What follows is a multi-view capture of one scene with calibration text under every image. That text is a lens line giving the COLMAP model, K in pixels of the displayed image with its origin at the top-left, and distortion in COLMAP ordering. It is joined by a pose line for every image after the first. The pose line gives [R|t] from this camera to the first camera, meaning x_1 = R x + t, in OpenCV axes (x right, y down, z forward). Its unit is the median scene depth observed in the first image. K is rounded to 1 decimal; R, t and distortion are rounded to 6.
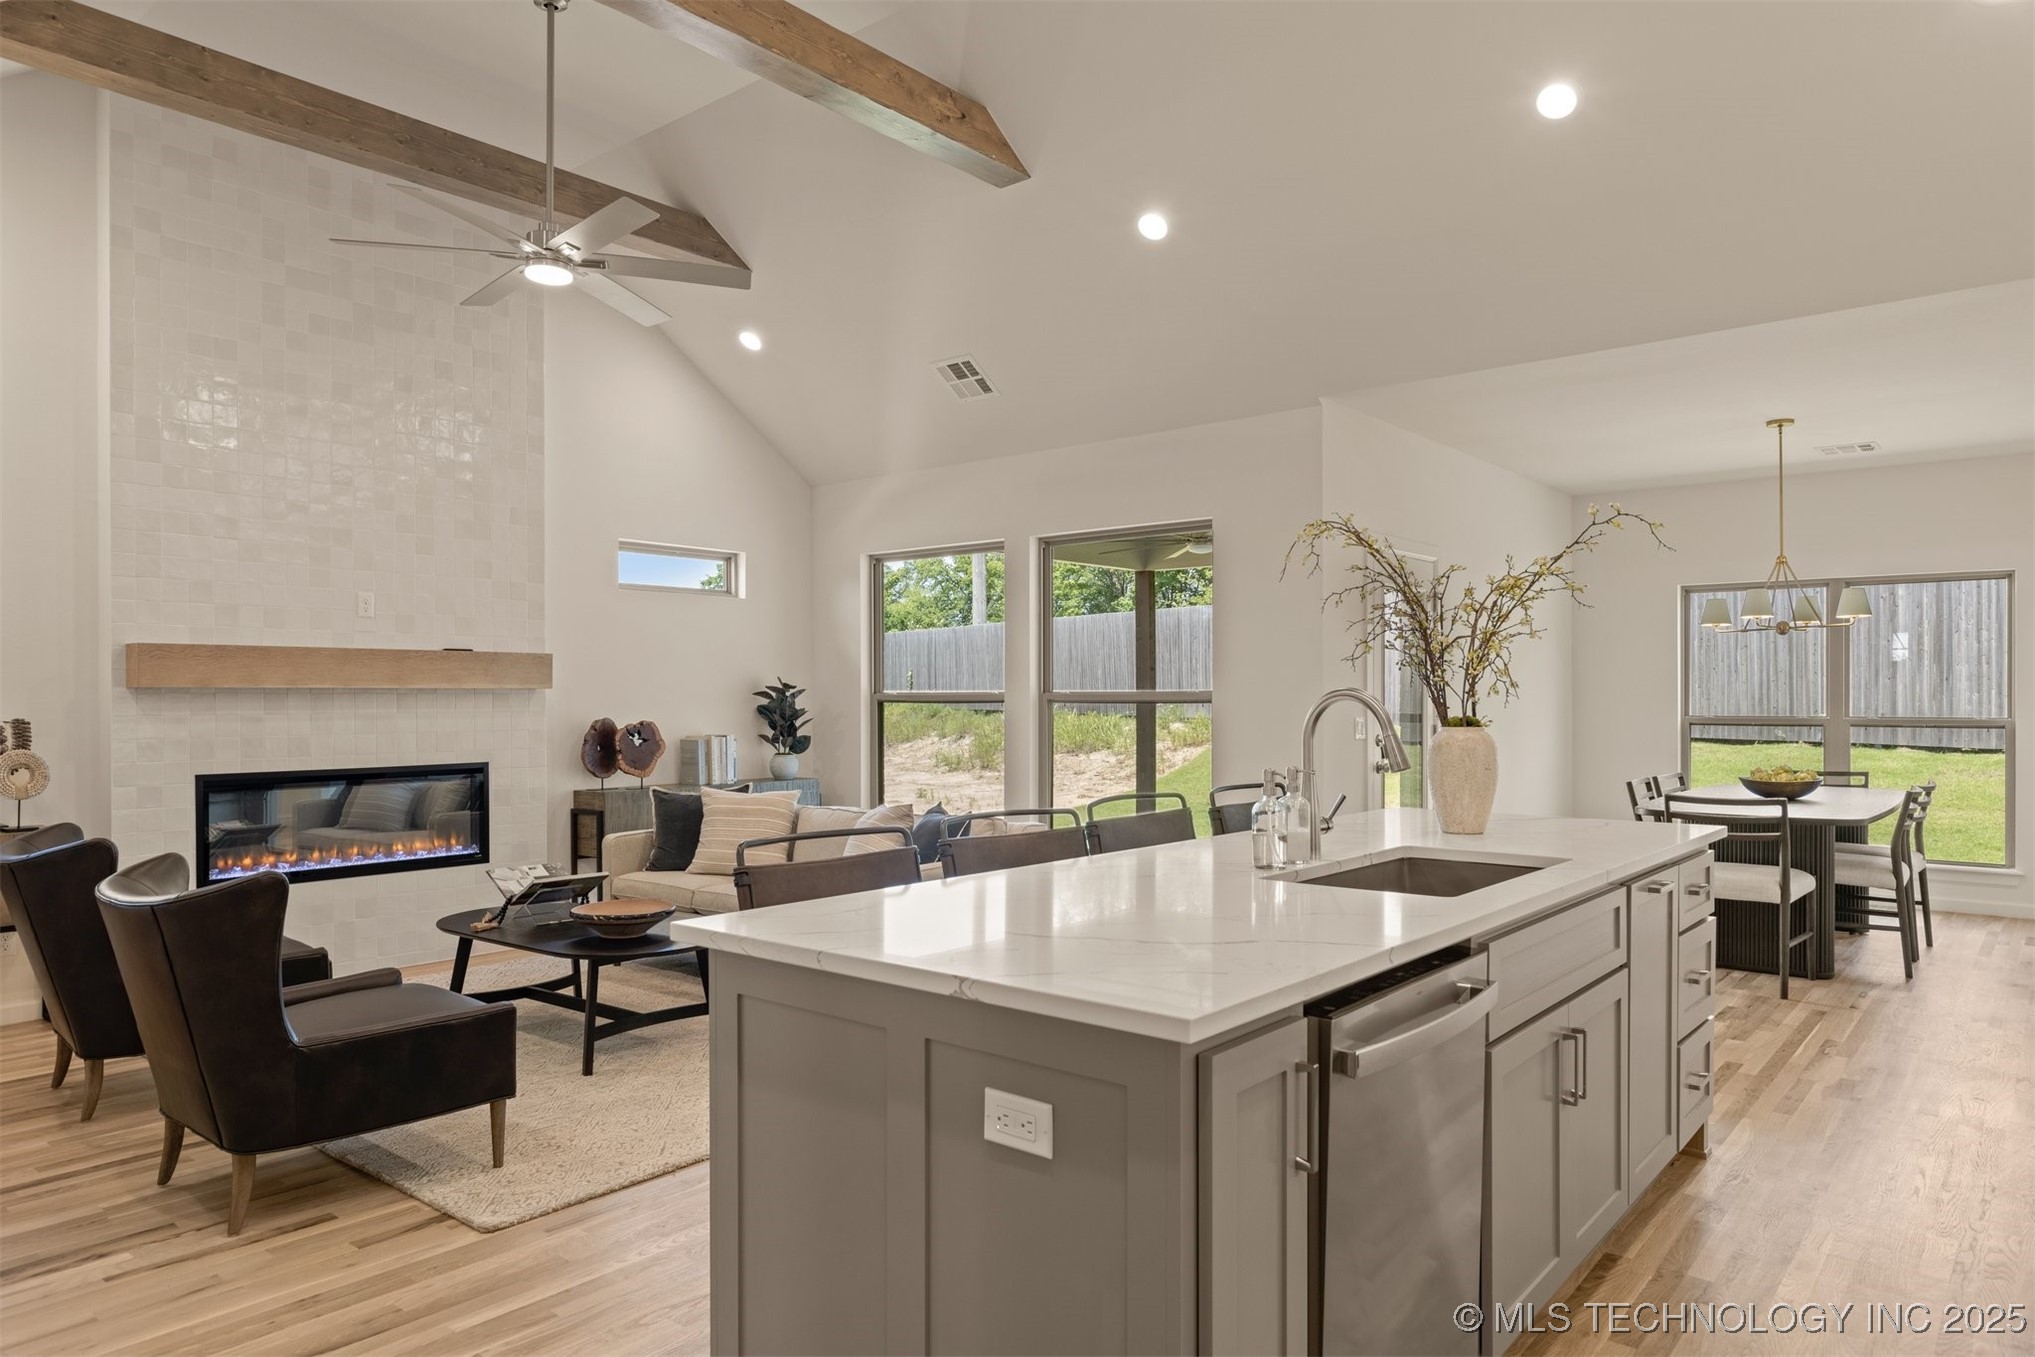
lens RADIAL K [[1286.2, 0, 1023.0], [0, 1286.2, 697.9], [0, 0, 1]] dist [0.006641, -0.002673]
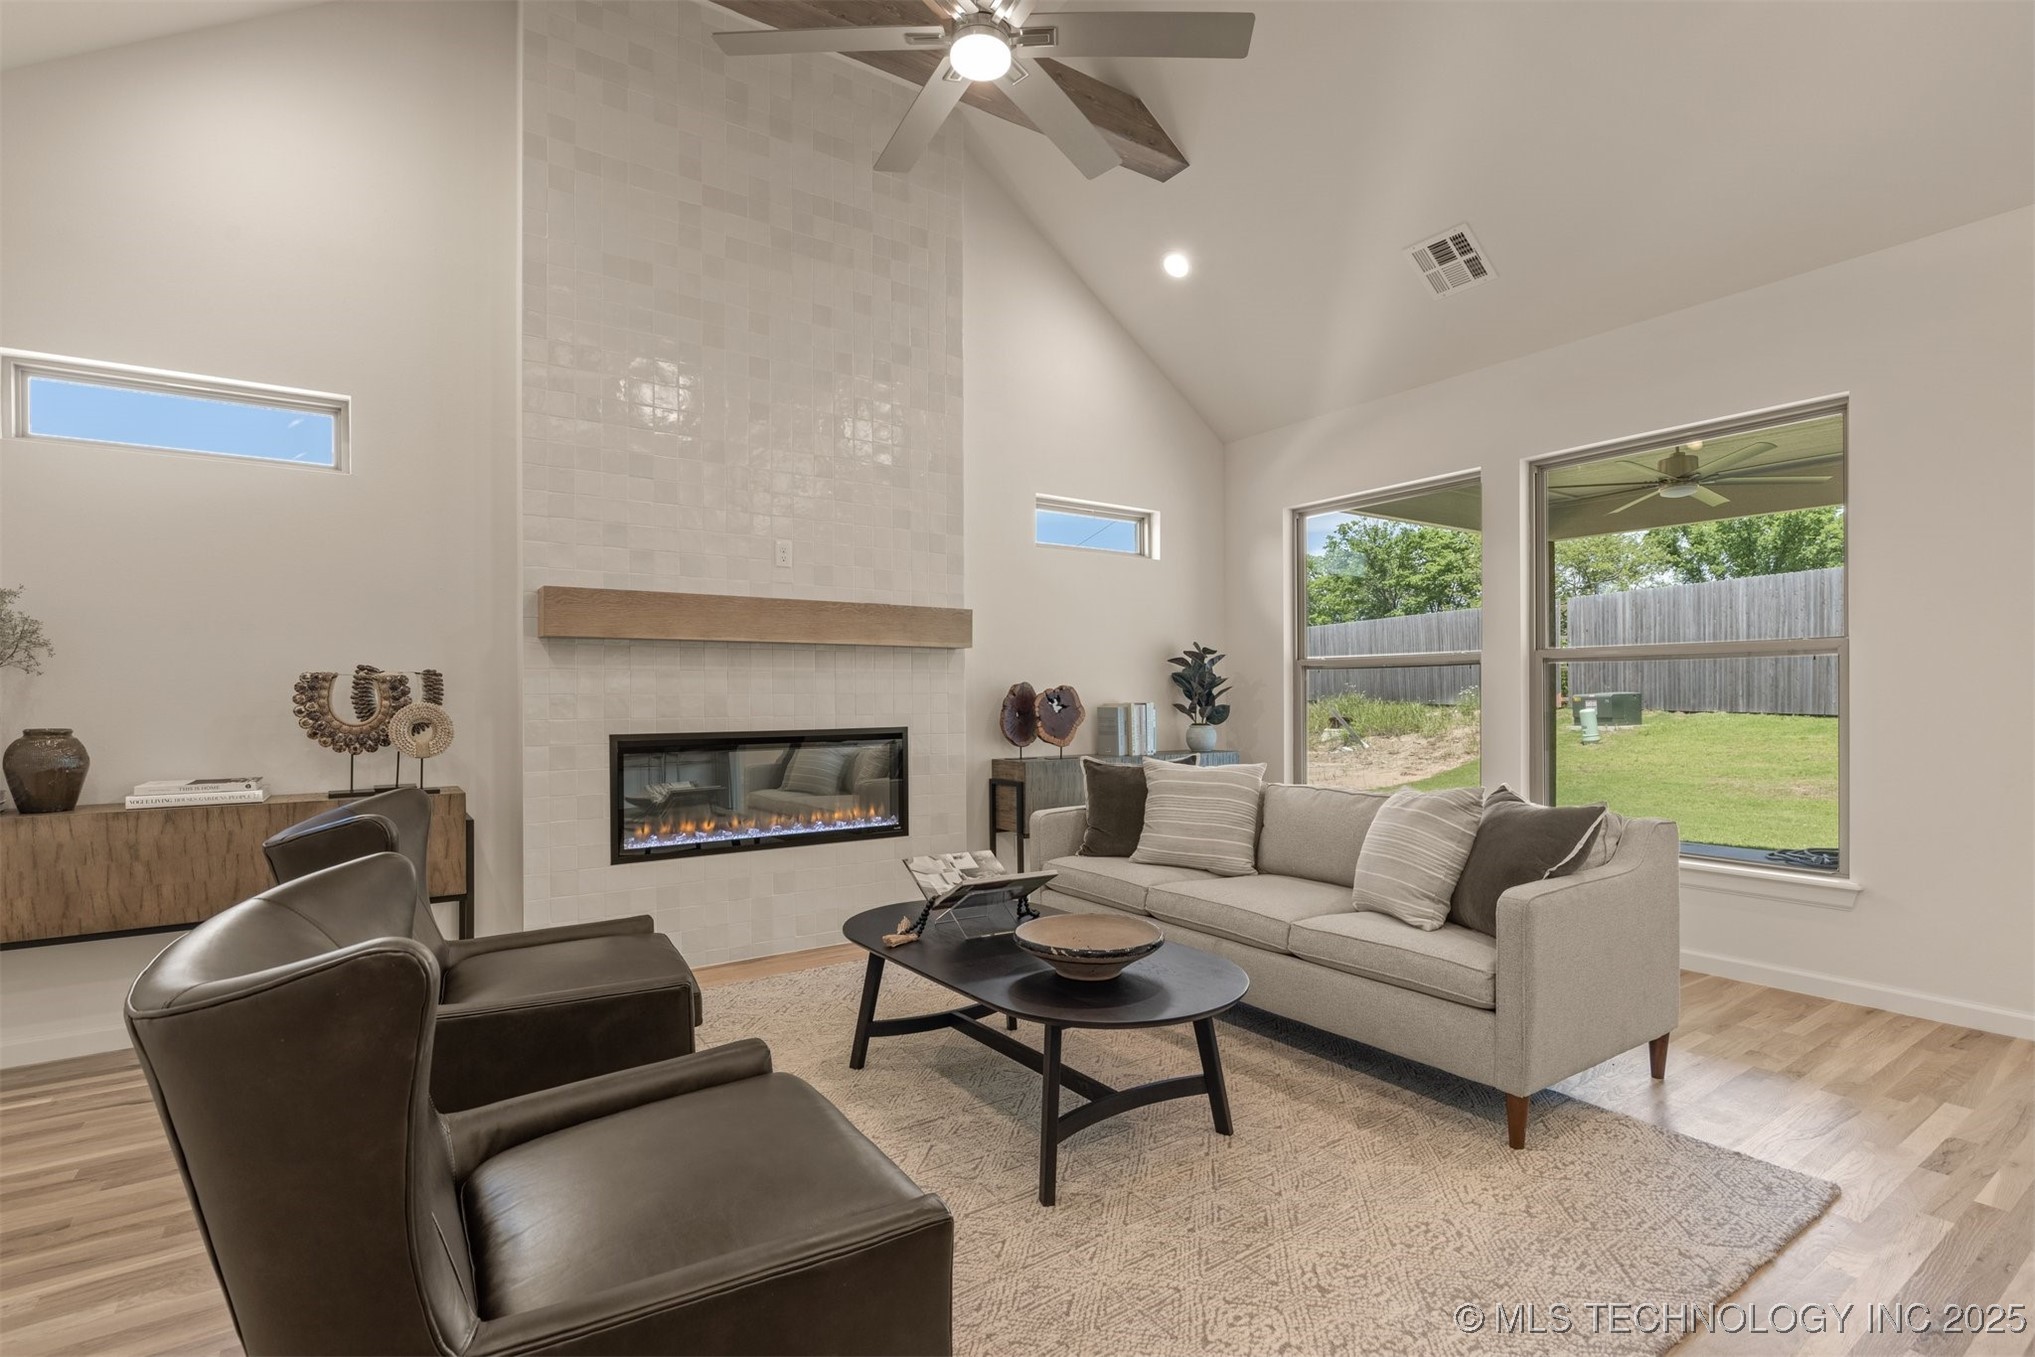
lens RADIAL K [[948.7, 0, 1015.9], [0, 948.7, 691.6], [0, 0, 1]] dist [0.006836, 0.001686]
pose [[0.960108, -0.002990, -0.279614, -0.140821], [0.001680, 0.999986, -0.004924, 0.026256], [0.279625, 0.004258, 0.960100, 0.345292]]
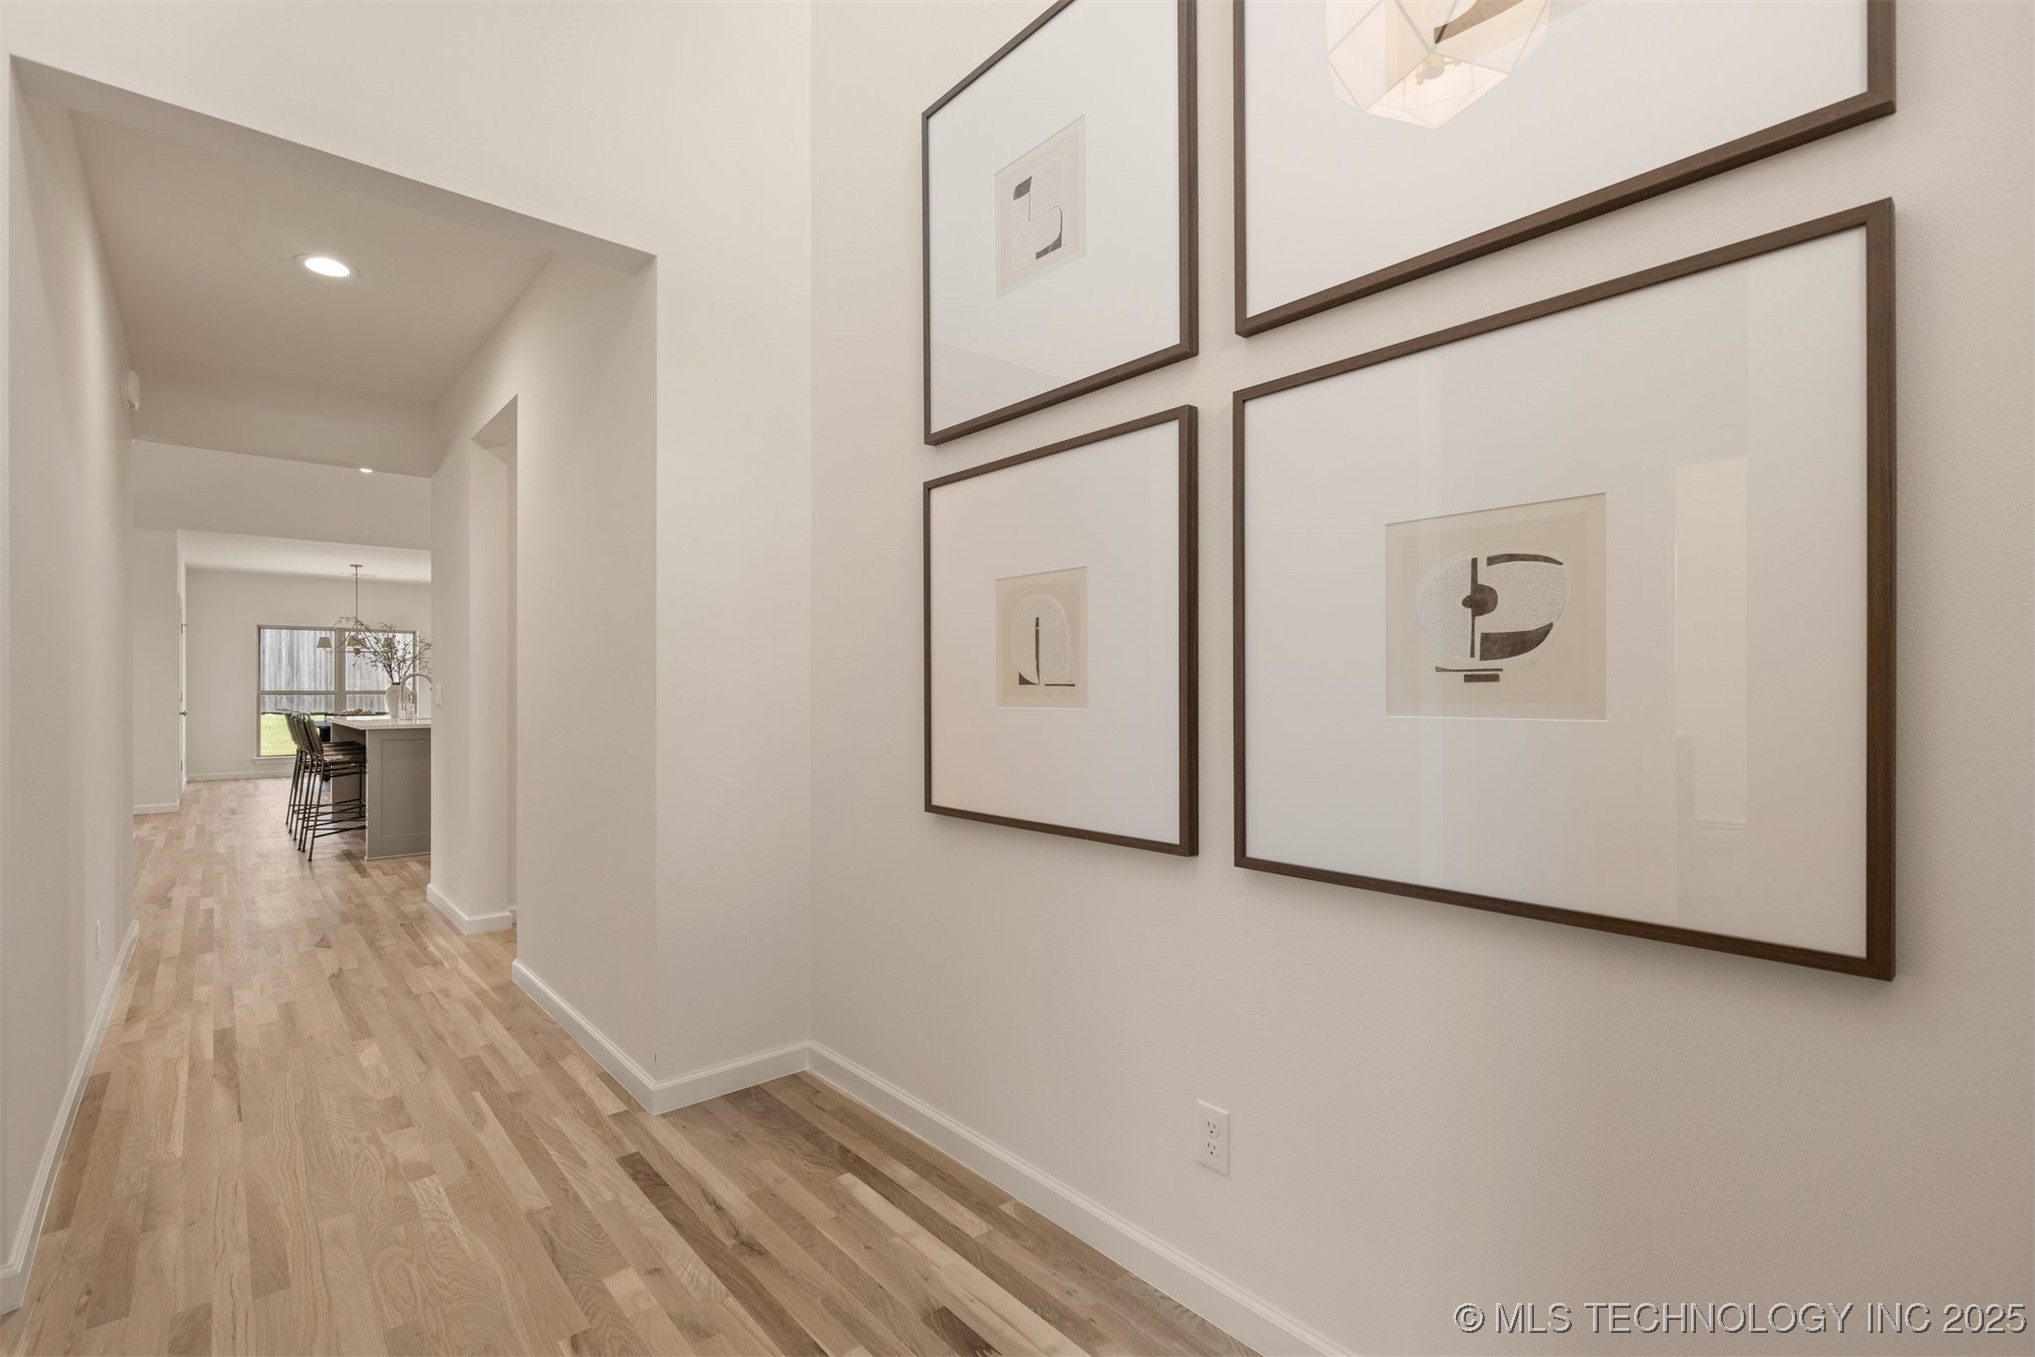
lens RADIAL K [[917.4, 0, 1021.5], [0, 917.4, 683.1], [0, 0, 1]] dist [0.007336, -0.002410]
pose [[0.168736, 0.010792, 0.985602, -0.886298], [-0.002145, 0.999942, -0.010582, 0.020953], [-0.985659, -0.000328, 0.168750, -0.510242]]
